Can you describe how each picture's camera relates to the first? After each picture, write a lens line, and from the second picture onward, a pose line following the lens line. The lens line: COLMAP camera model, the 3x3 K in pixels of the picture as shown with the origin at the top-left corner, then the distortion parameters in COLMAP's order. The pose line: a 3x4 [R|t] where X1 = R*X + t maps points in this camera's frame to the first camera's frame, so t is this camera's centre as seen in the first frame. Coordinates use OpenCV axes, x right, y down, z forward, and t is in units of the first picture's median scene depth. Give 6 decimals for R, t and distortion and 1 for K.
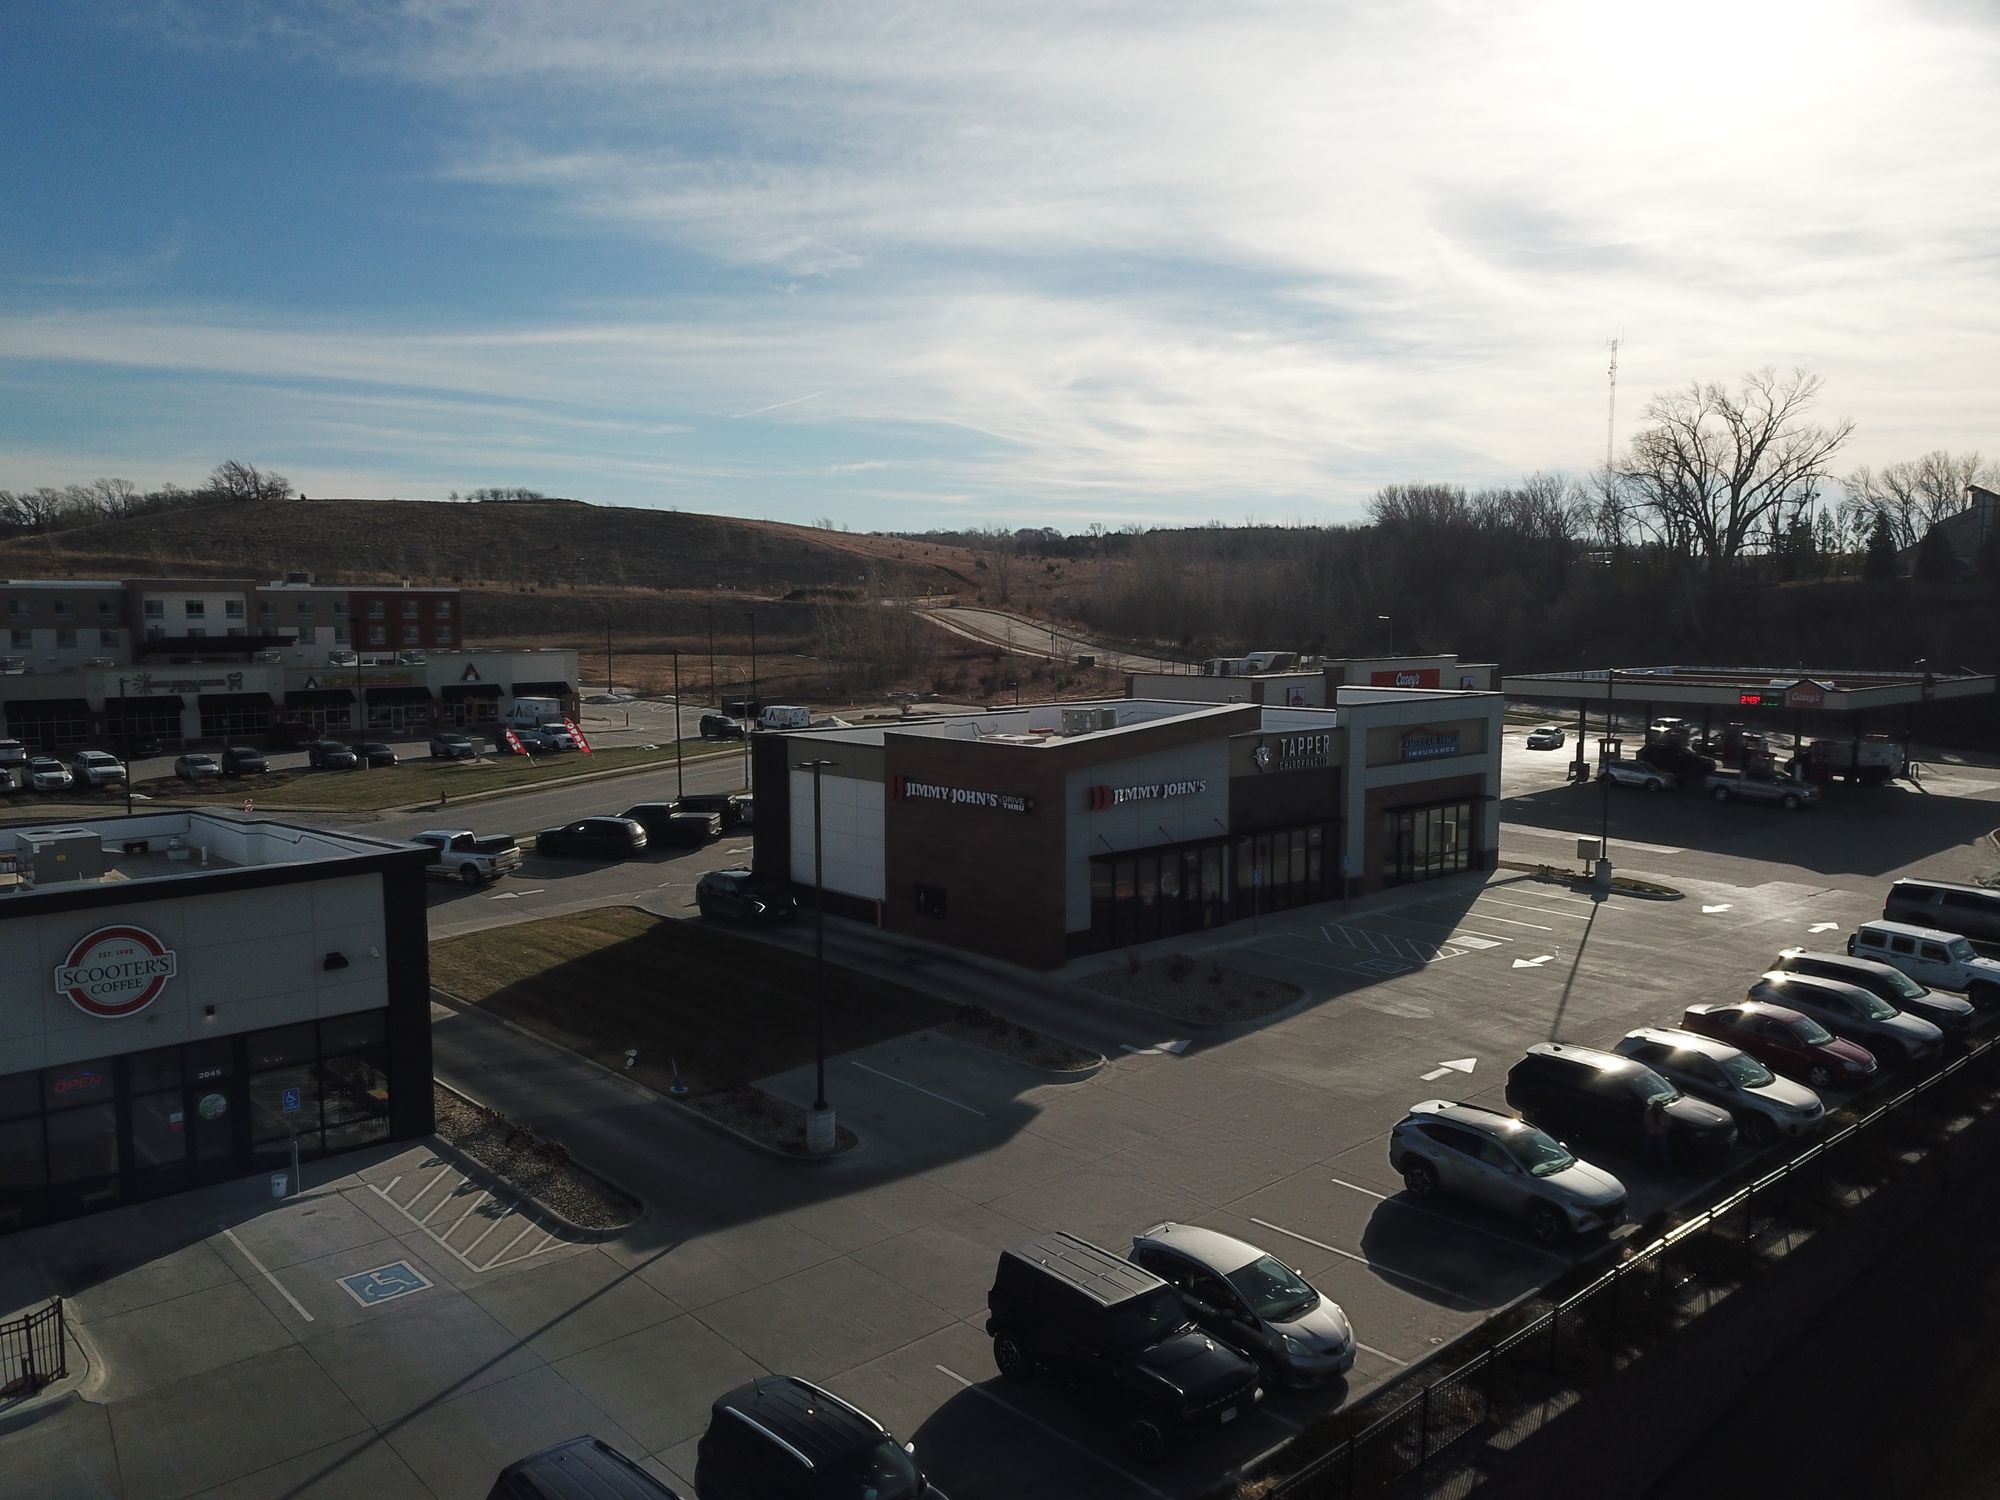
lens RADIAL K [[1521.8, 0, 989.8], [0, 1521.8, 755.3], [0, 0, 1]] dist [0.014202, -0.001598]
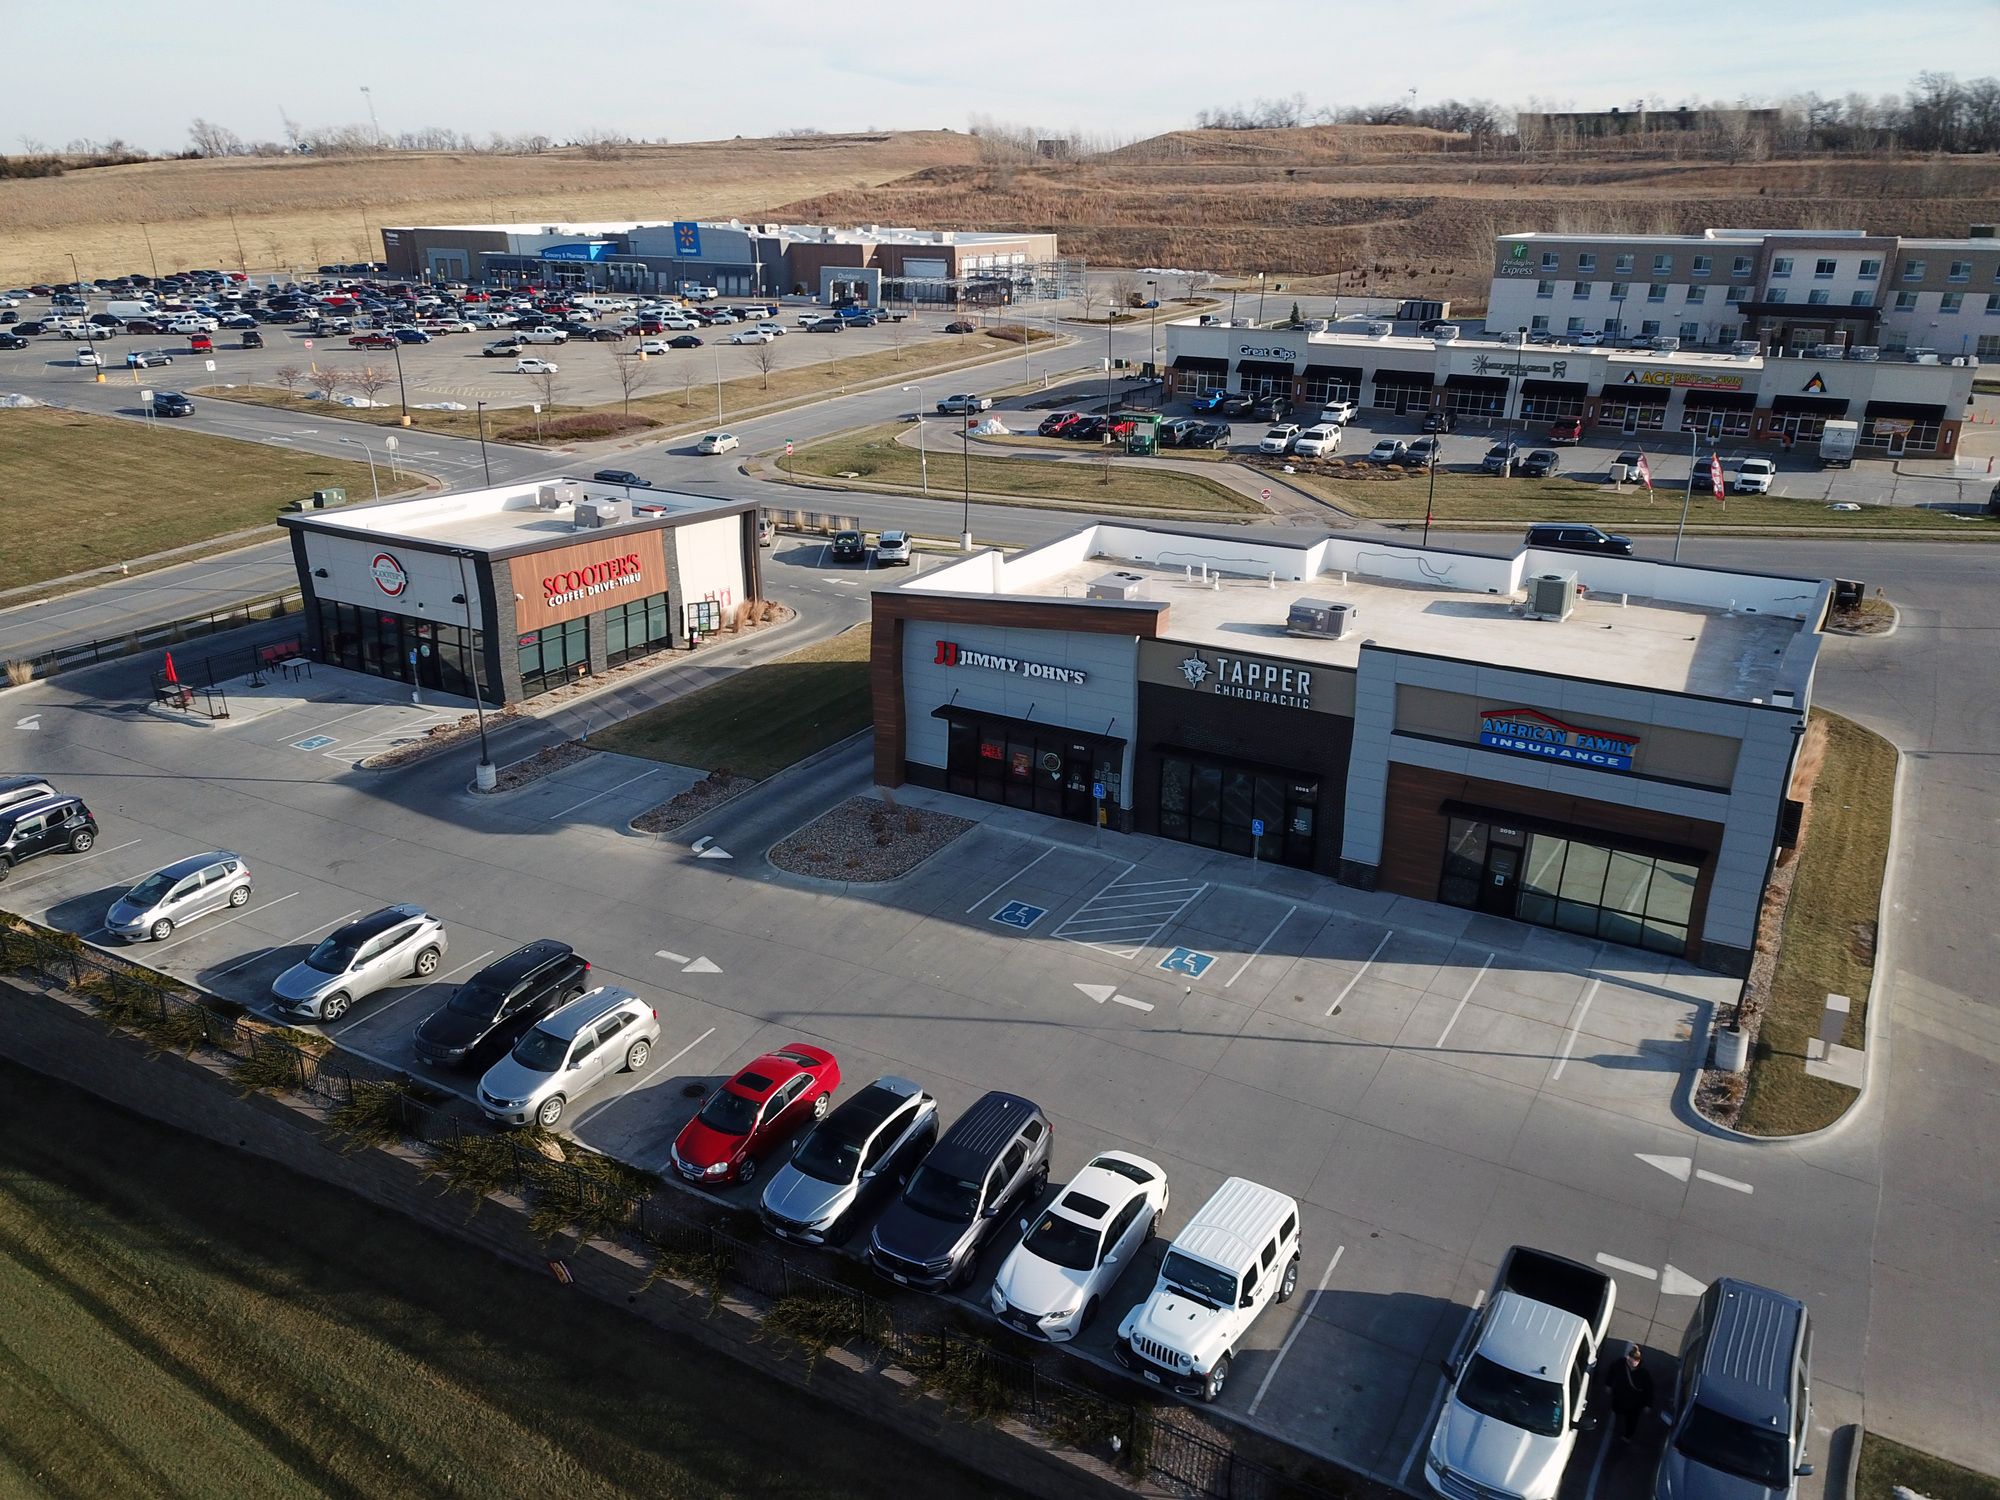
lens RADIAL K [[1521.8, 0, 989.8], [0, 1521.8, 755.3], [0, 0, 1]] dist [0.014202, -0.001598]
pose [[0.292247, 0.339998, -0.893864, 0.769794], [-0.098121, 0.940397, 0.325617, -0.184077], [0.951296, -0.007454, 0.308189, 0.525716]]
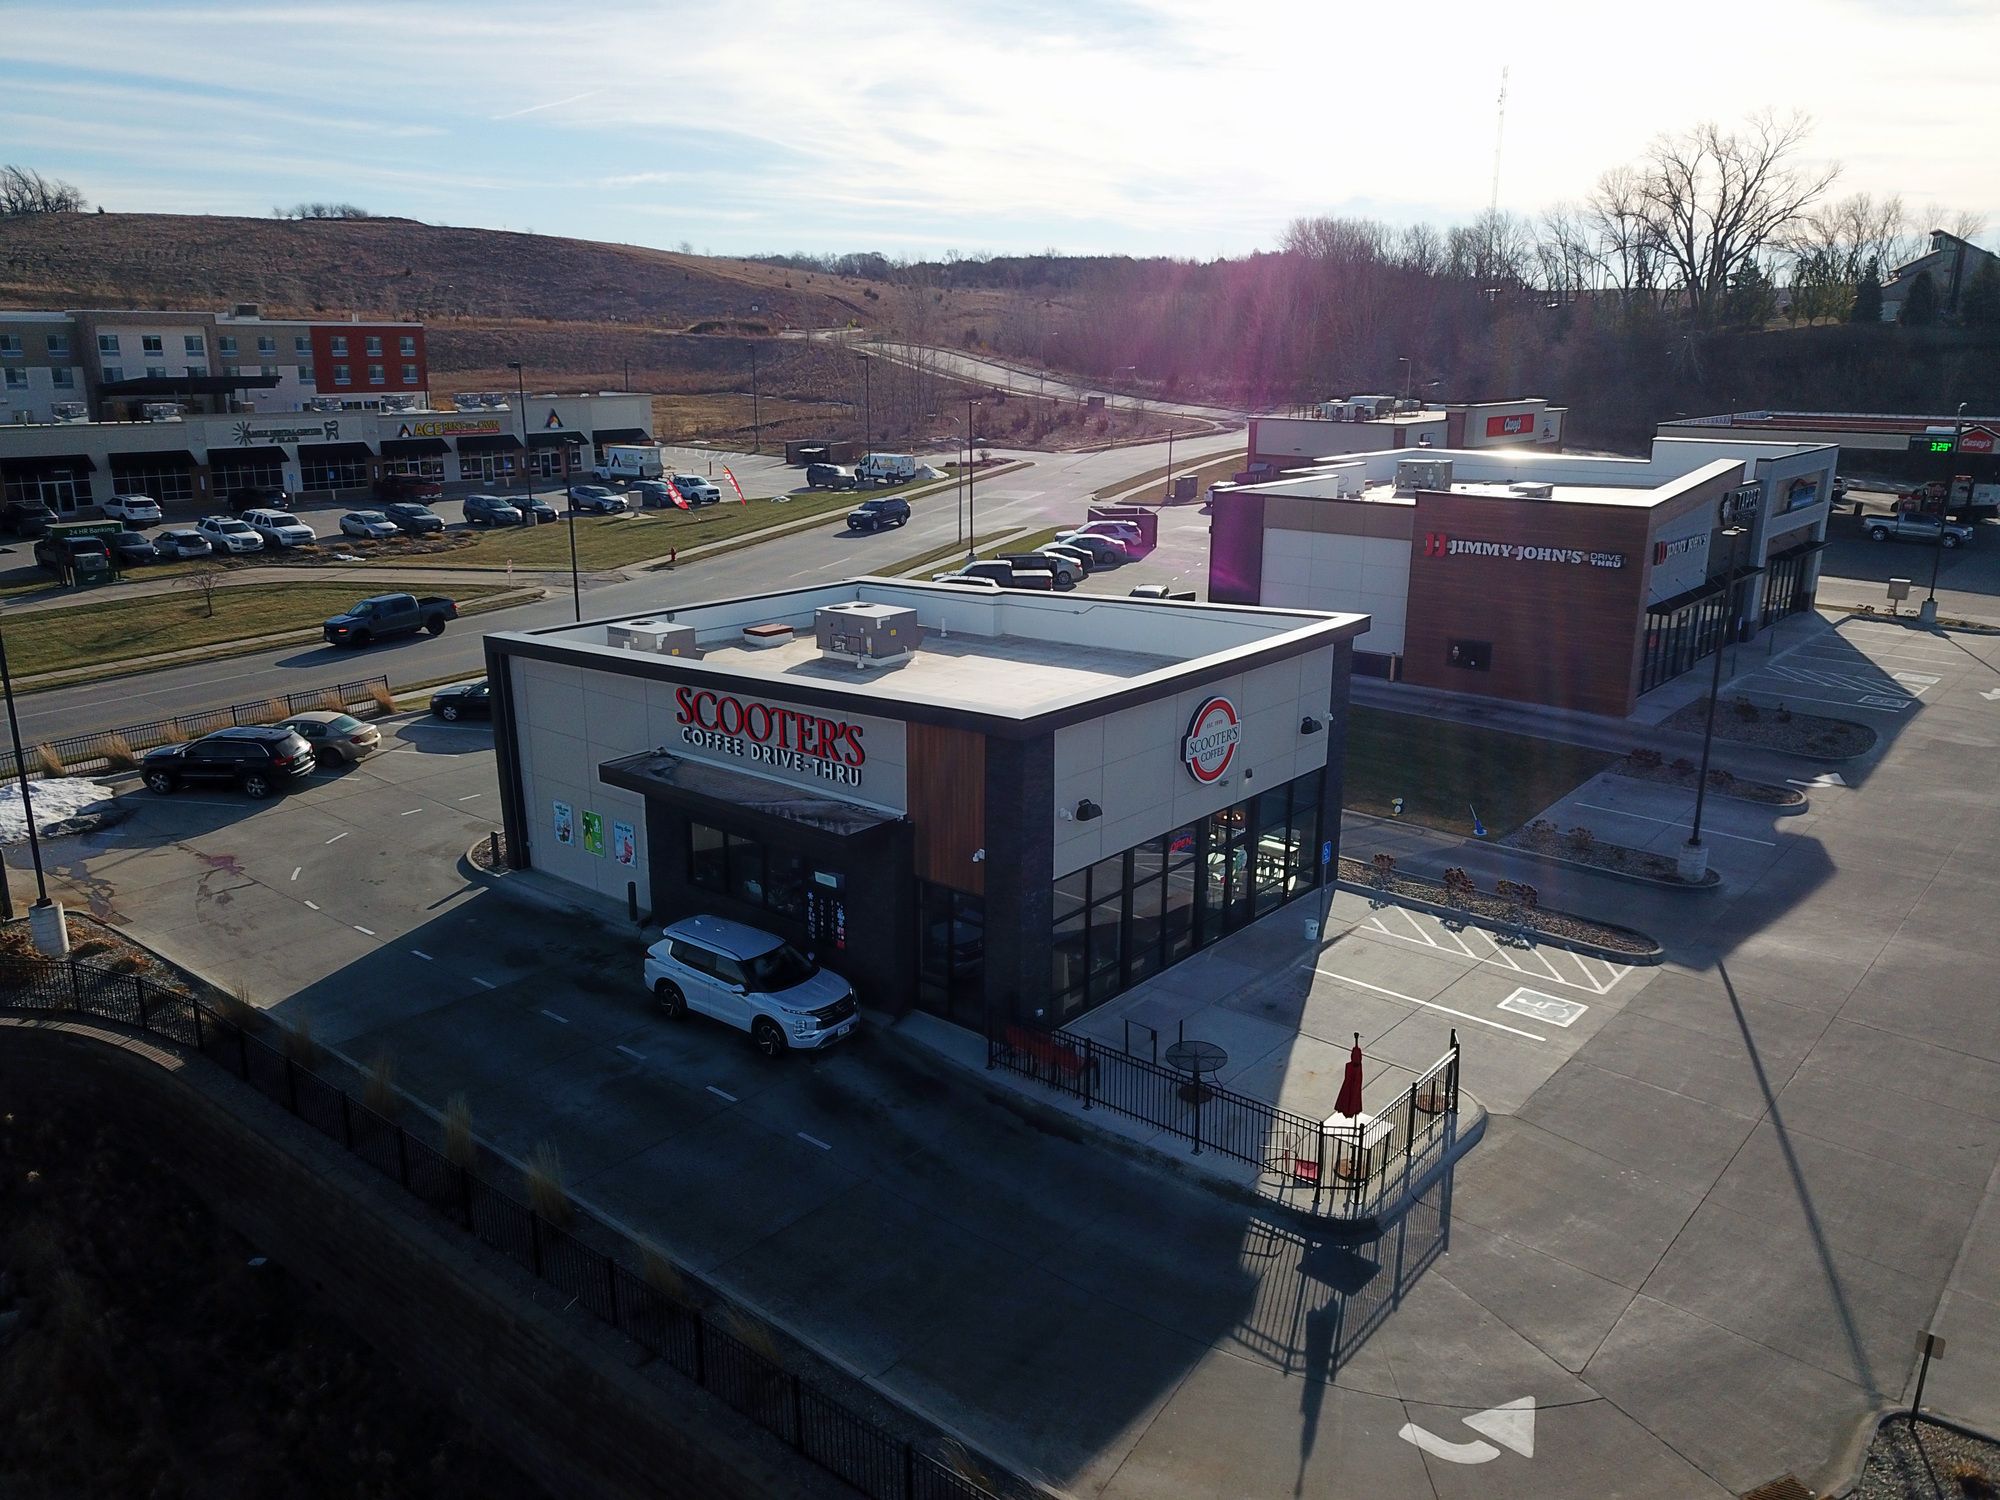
lens RADIAL K [[1532.1, 0, 993.6], [0, 1532.1, 745.1], [0, 0, 1]] dist [0.005637, 0.006260]
pose [[0.990794, -0.030478, 0.131900, -0.397708], [0.008694, 0.986641, 0.162676, -0.013712], [-0.135096, -0.160032, 0.977823, -0.009114]]
